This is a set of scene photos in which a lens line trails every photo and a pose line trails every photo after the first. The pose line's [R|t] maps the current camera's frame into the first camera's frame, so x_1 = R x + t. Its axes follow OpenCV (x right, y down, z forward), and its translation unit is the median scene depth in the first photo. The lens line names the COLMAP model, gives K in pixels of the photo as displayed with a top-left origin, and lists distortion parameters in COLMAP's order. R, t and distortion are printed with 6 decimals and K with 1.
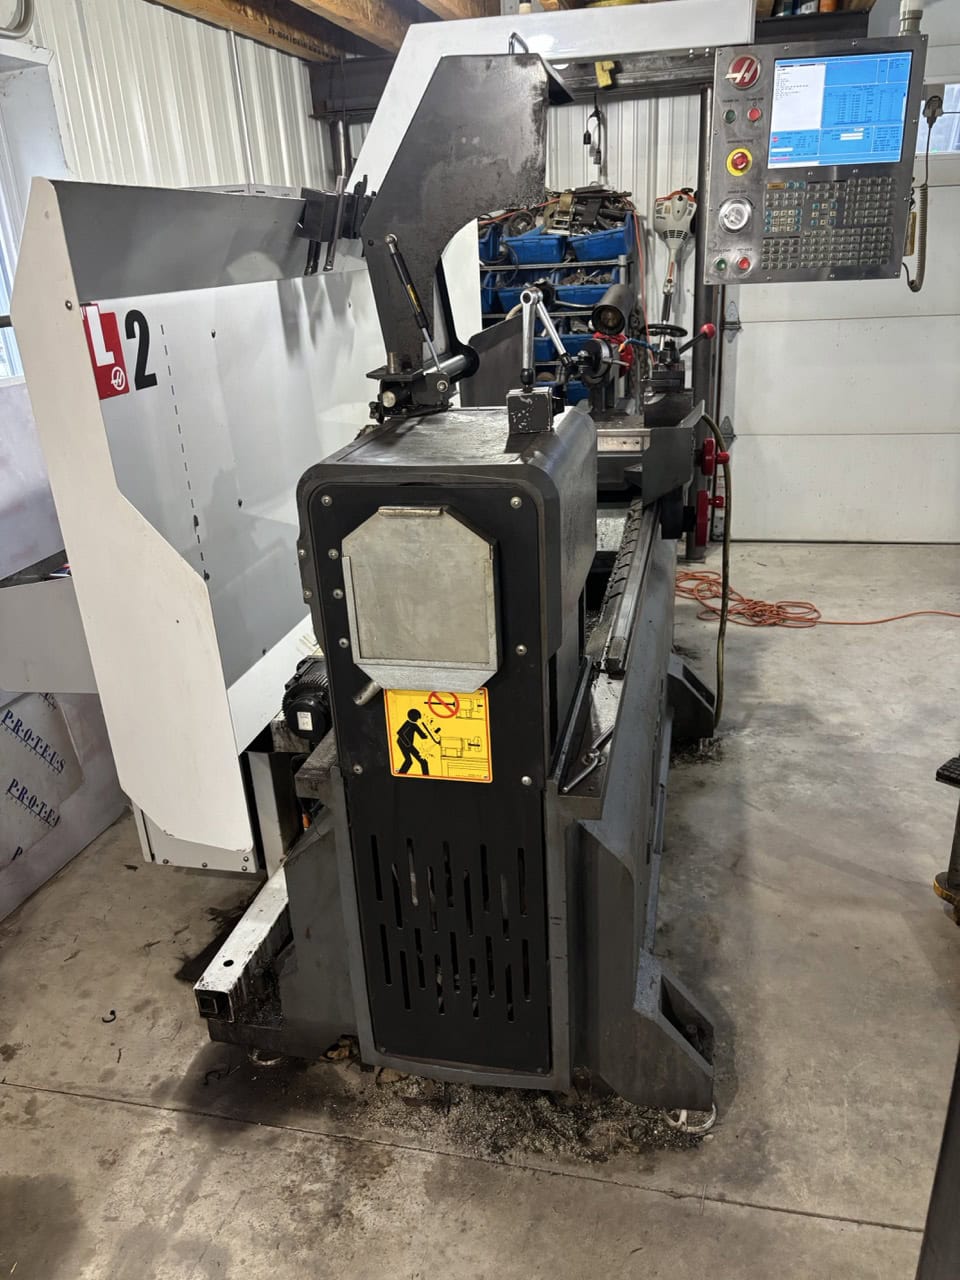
lens RADIAL K [[967.3, 0, 480.4], [0, 967.3, 647.7], [0, 0, 1]] dist [0.026182, -0.018189]
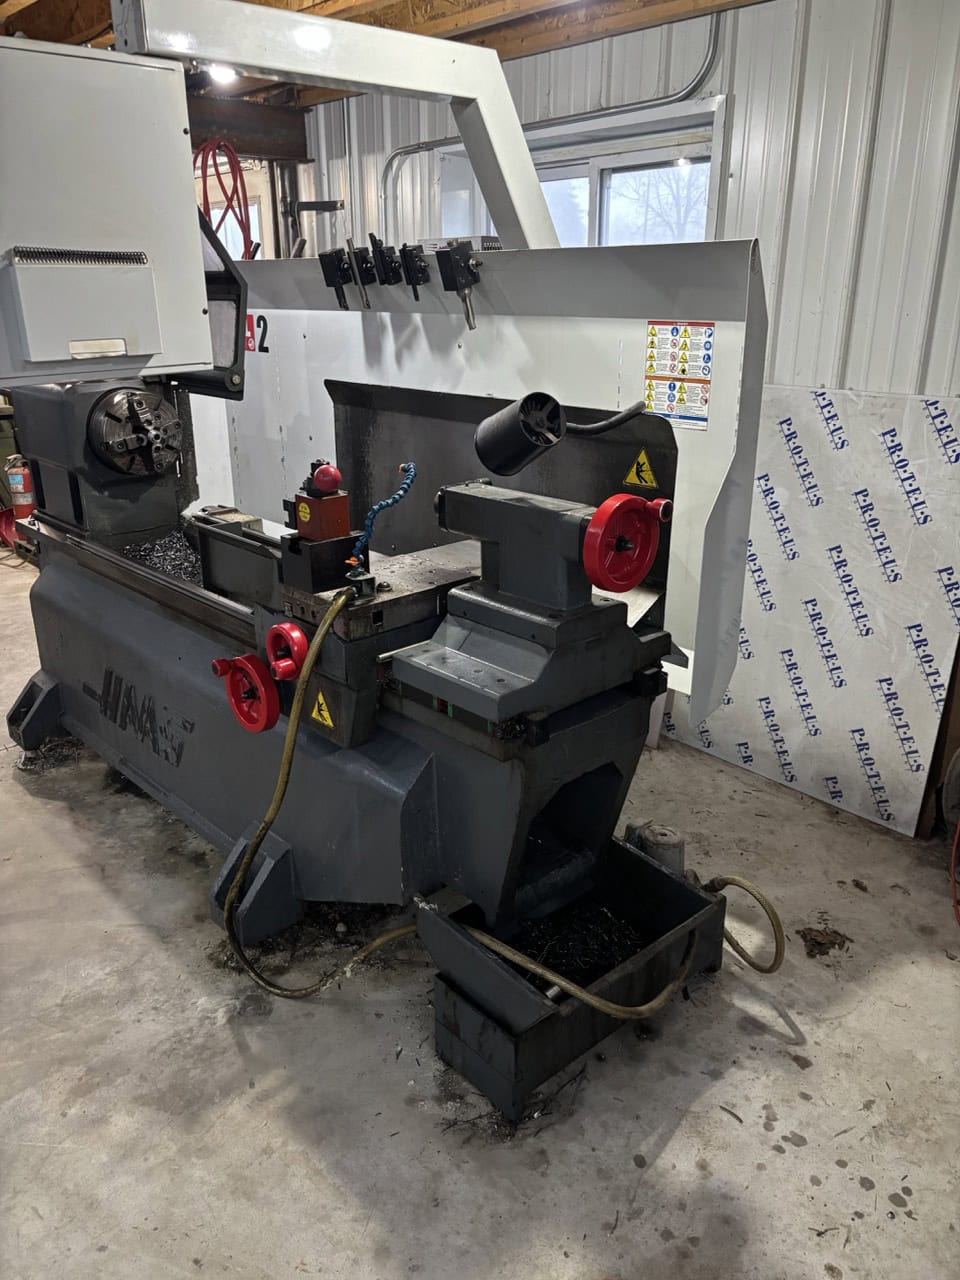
lens RADIAL K [[967.3, 0, 480.4], [0, 967.3, 647.7], [0, 0, 1]] dist [0.026182, -0.018189]
pose [[-0.562238, 0.335770, -0.755743, 0.656710], [-0.290592, 0.775369, 0.560677, -0.603265], [0.774238, 0.534847, -0.338369, 1.345763]]
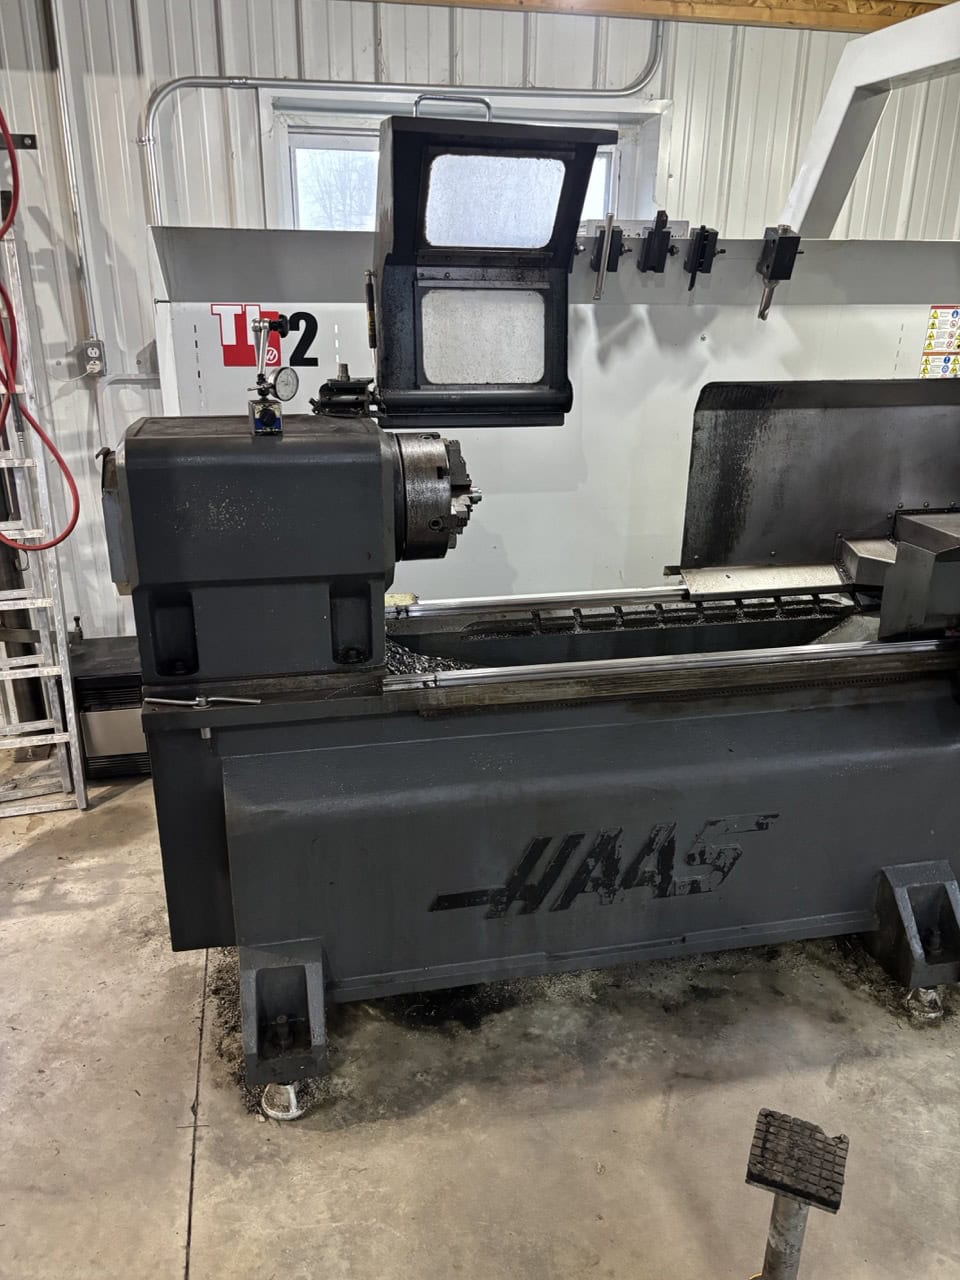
lens RADIAL K [[967.3, 0, 480.4], [0, 967.3, 647.7], [0, 0, 1]] dist [0.026182, -0.018189]
pose [[0.416294, 0.375151, -0.828227, 0.617830], [-0.379106, 0.899570, 0.216915, -0.170642], [0.826425, 0.223685, 0.516708, 0.322074]]
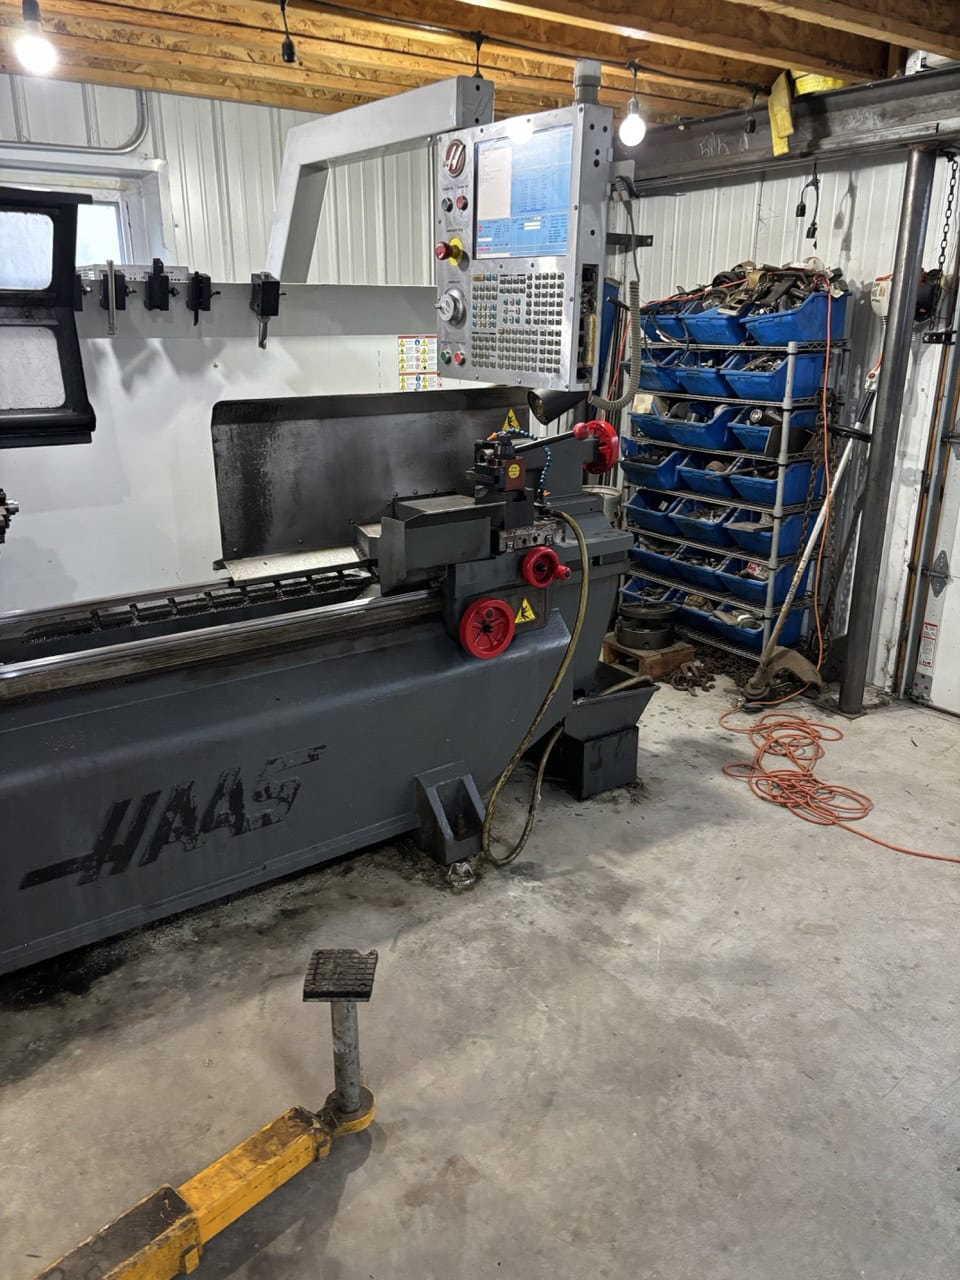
lens RADIAL K [[954.6, 0, 472.2], [0, 954.6, 631.2], [0, 0, 1]] dist [0.026282, -0.007952]
pose [[0.746161, 0.257856, -0.613804, 0.763340], [-0.293219, 0.954998, 0.044743, -0.164994], [0.597718, 0.146594, 0.788190, 0.284899]]
